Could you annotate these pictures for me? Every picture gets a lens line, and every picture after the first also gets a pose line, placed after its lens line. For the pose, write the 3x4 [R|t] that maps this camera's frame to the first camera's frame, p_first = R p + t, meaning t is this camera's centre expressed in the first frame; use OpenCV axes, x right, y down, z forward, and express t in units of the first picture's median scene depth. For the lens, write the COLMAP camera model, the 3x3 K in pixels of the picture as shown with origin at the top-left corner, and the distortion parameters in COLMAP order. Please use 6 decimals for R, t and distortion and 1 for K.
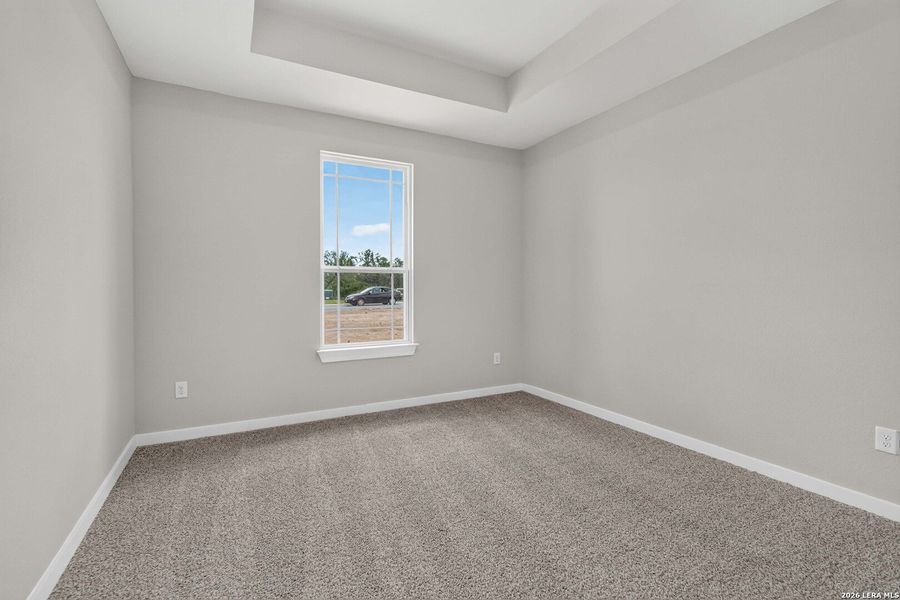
lens RADIAL K [[418.8, 0, 451.4], [0, 418.8, 297.4], [0, 0, 1]] dist [0.000388, 0.000808]
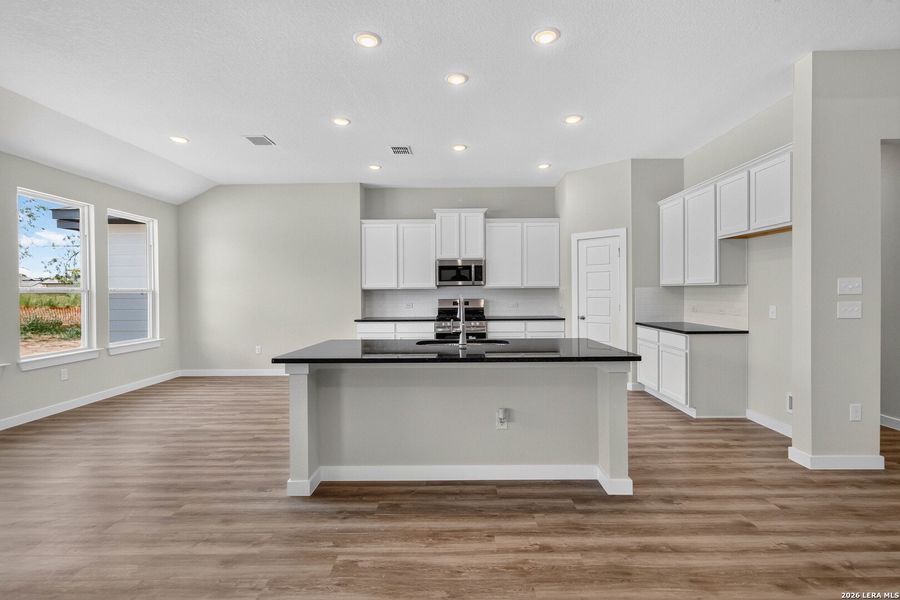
lens RADIAL K [[418.8, 0, 459.1], [0, 418.8, 295.0], [0, 0, 1]] dist [0.000388, 0.000808]
pose [[0.489175, -0.022335, 0.871900, -0.674759], [0.039567, 0.999211, 0.003397, -0.008175], [-0.871288, 0.032837, 0.489673, -0.565915]]
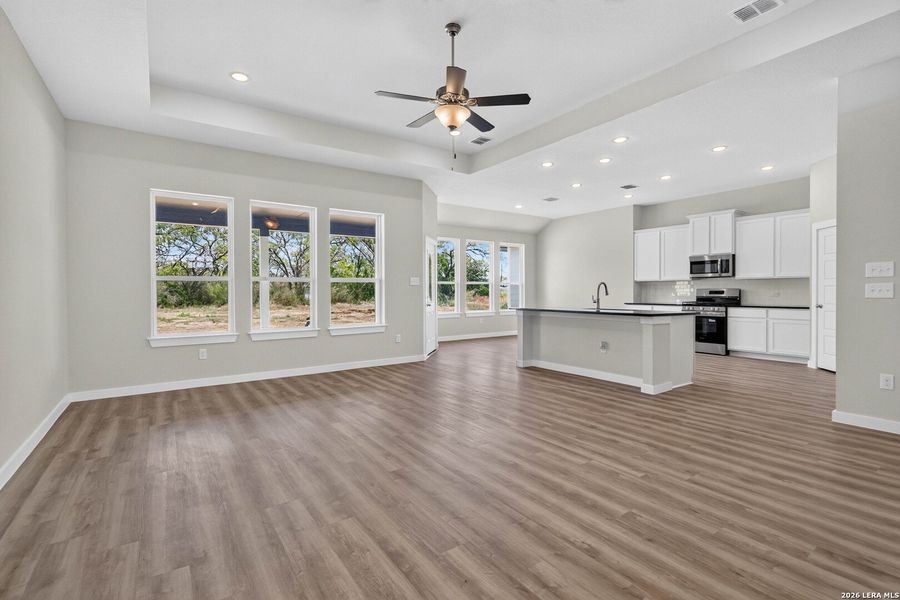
lens RADIAL K [[418.8, 0, 456.9], [0, 418.8, 295.1], [0, 0, 1]] dist [0.000388, 0.000808]
pose [[0.993764, -0.017045, 0.110189, -0.627887], [0.019200, 0.999644, -0.018533, 0.060661], [-0.109834, 0.020533, 0.993738, -1.615674]]
